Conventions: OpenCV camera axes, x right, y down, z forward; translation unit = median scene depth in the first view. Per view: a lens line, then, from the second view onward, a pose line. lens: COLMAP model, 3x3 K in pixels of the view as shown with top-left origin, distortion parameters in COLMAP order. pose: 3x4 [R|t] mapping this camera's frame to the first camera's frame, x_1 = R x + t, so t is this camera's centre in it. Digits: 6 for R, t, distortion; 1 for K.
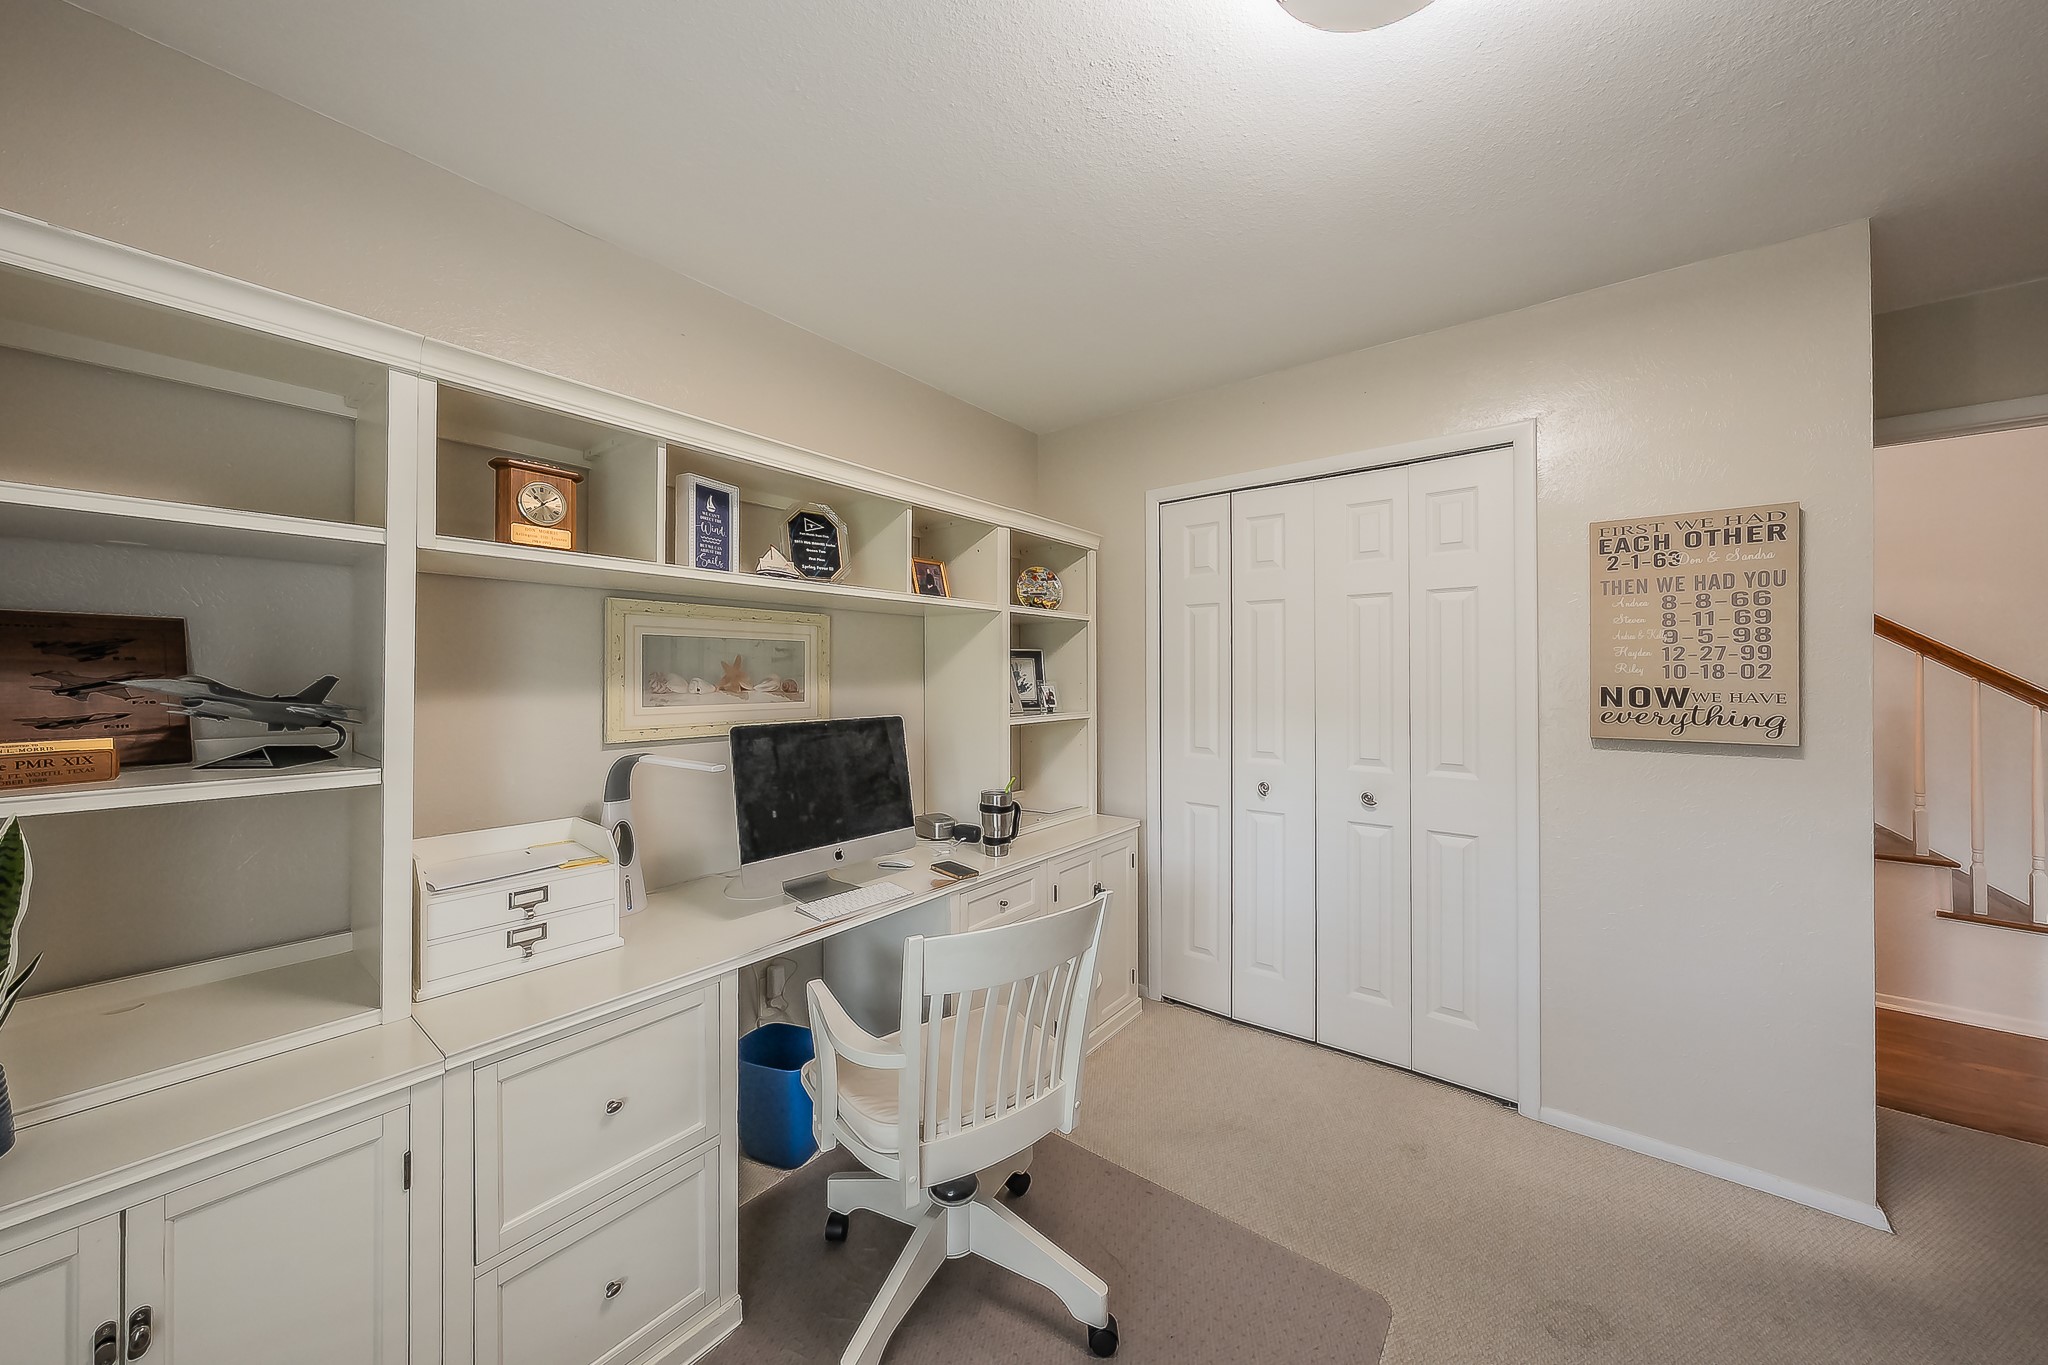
lens RADIAL K [[694.1, 0, 1009.9], [0, 694.1, 675.7], [0, 0, 1]] dist [-0.001829, 0.000063]
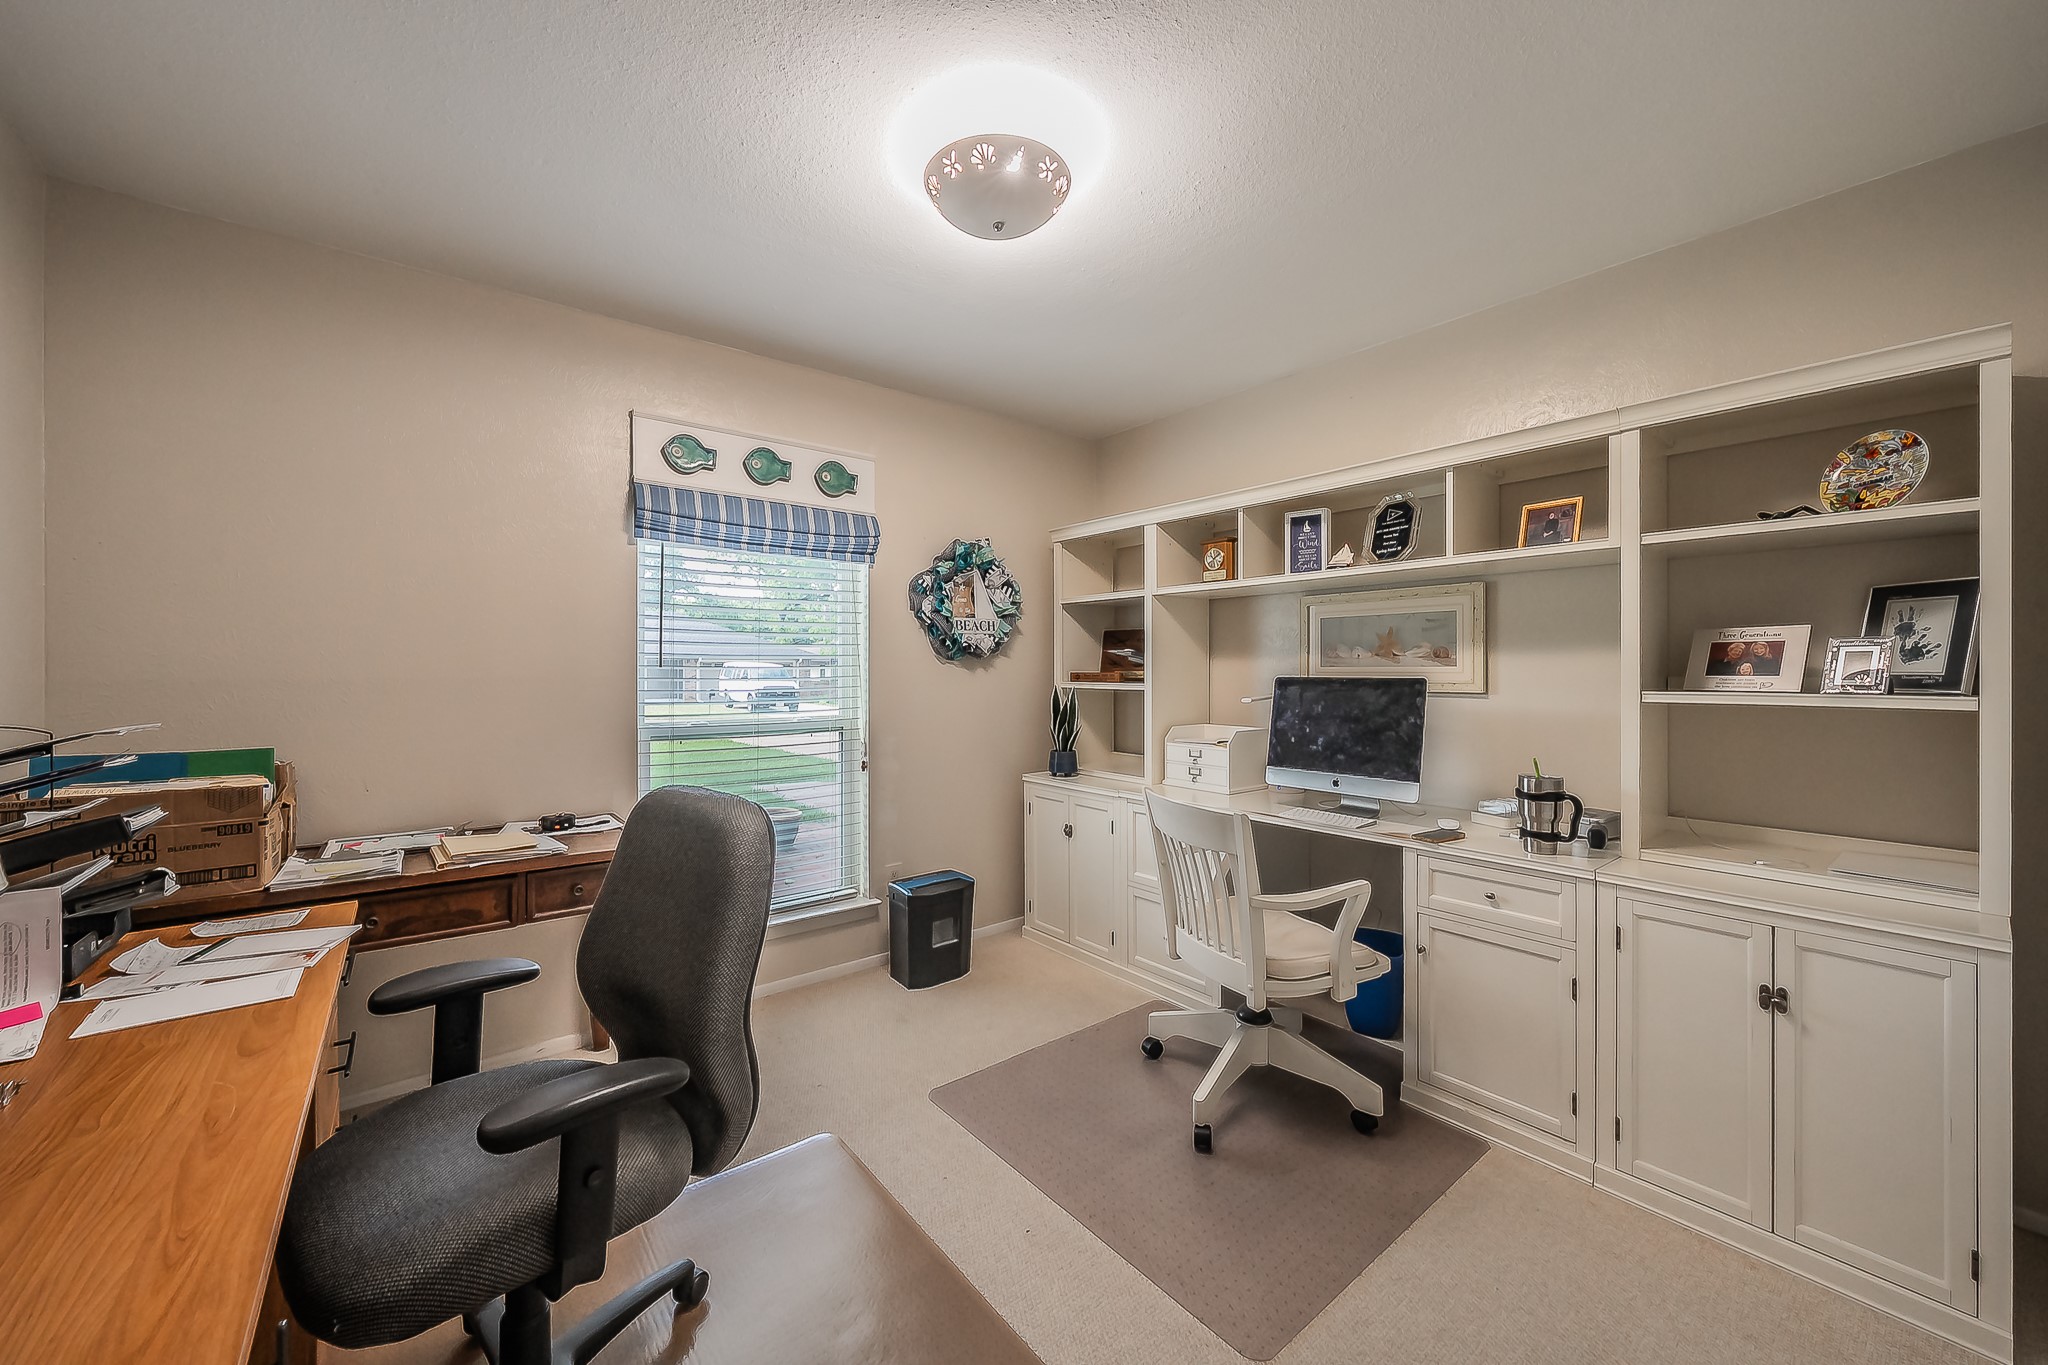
lens RADIAL K [[792.7, 0, 1018.9], [0, 792.7, 666.5], [0, 0, 1]] dist [0.002064, 0.000097]
pose [[-0.214518, -0.001318, -0.976719, 1.287280], [0.002335, 0.999996, -0.001863, 0.046686], [0.976717, -0.002681, -0.214514, 0.742950]]
